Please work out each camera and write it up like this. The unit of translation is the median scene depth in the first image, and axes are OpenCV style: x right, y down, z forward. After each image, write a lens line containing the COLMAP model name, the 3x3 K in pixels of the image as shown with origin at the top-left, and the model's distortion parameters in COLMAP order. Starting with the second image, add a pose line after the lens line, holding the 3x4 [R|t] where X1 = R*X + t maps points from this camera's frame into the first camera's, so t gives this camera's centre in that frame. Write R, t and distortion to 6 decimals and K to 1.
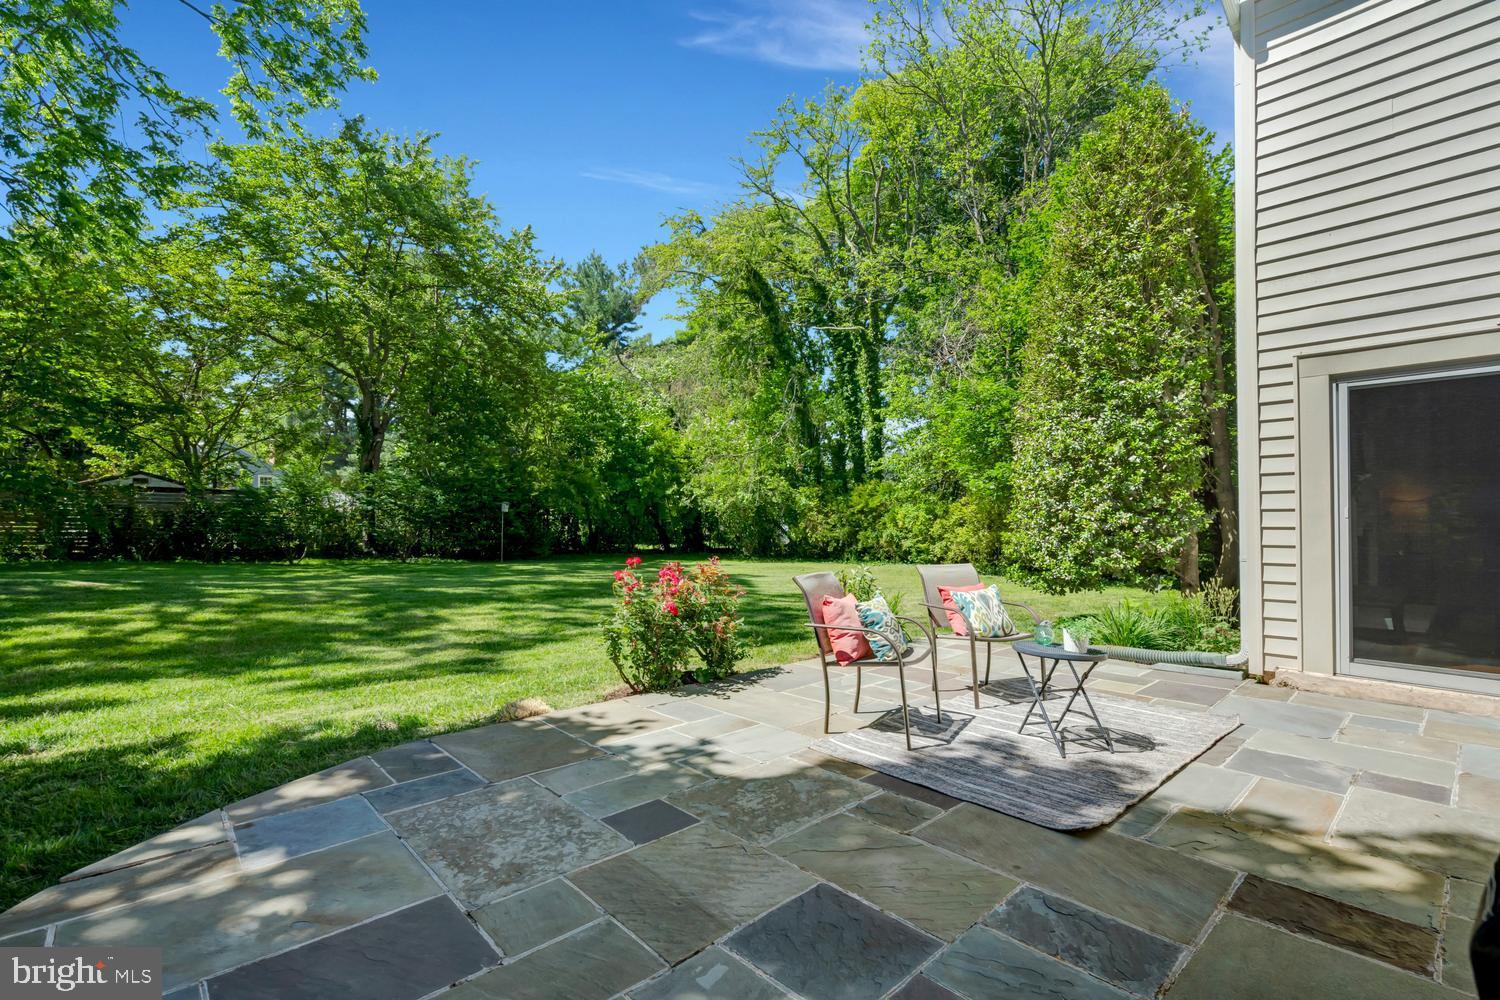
lens RADIAL K [[691.8, 0, 741.9], [0, 691.8, 515.7], [0, 0, 1]] dist [-0.001539, 0.000434]
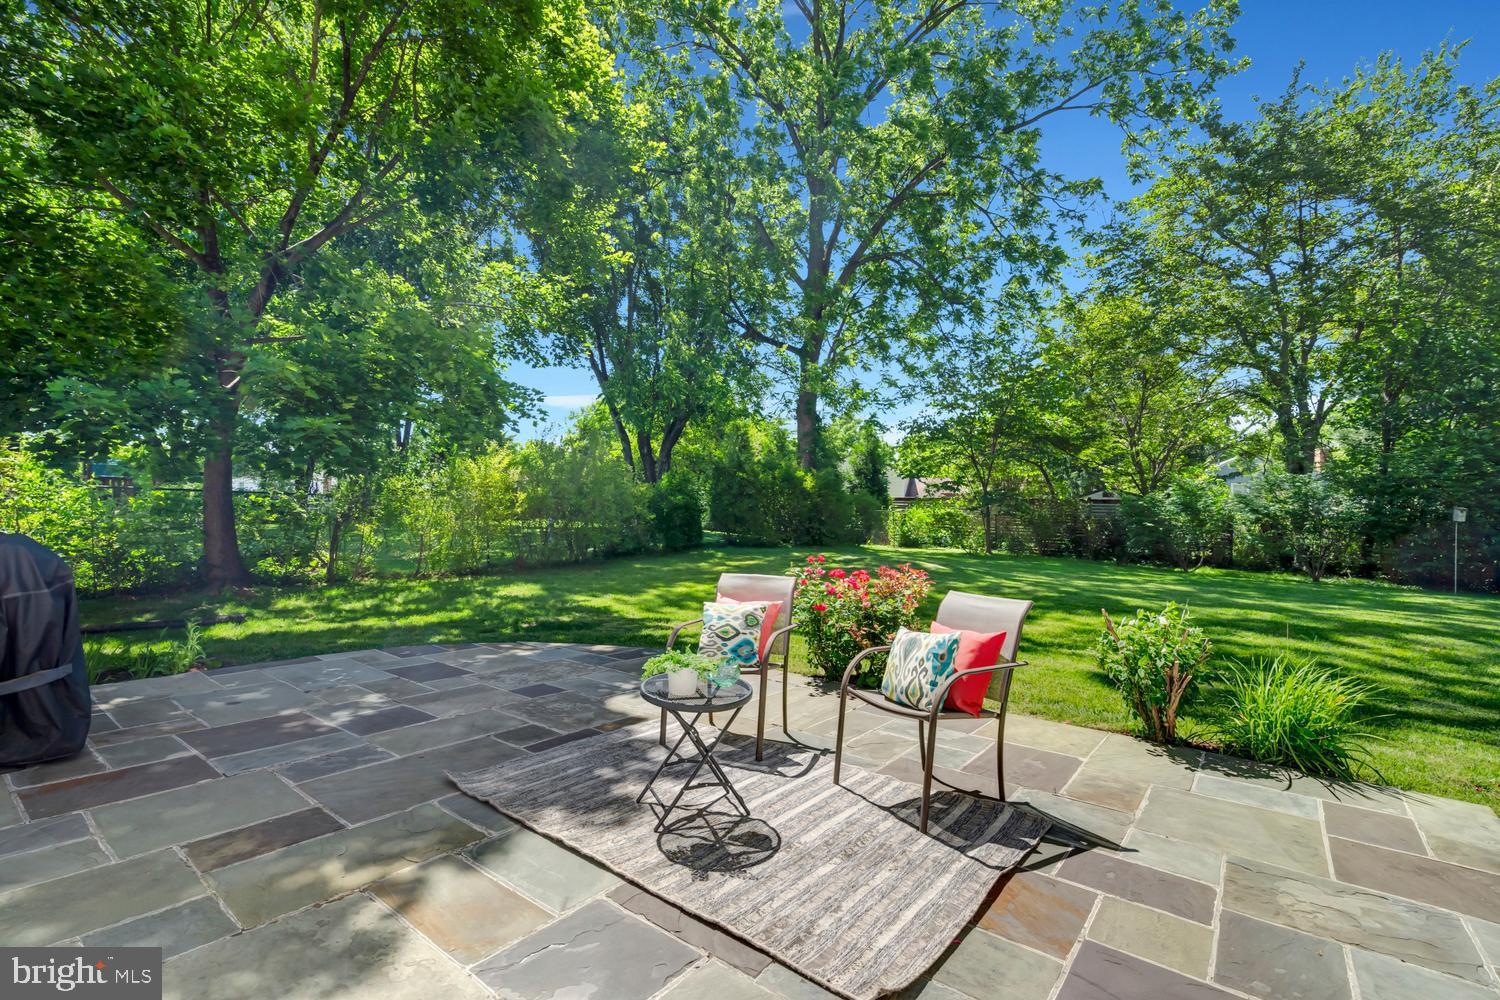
lens RADIAL K [[691.8, 0, 741.9], [0, 691.8, 515.7], [0, 0, 1]] dist [-0.001539, 0.000434]
pose [[0.138770, -0.001735, -0.990323, 1.238586], [-0.012958, 0.999910, -0.003568, 0.000955], [0.990240, 0.013328, 0.138735, 0.939545]]
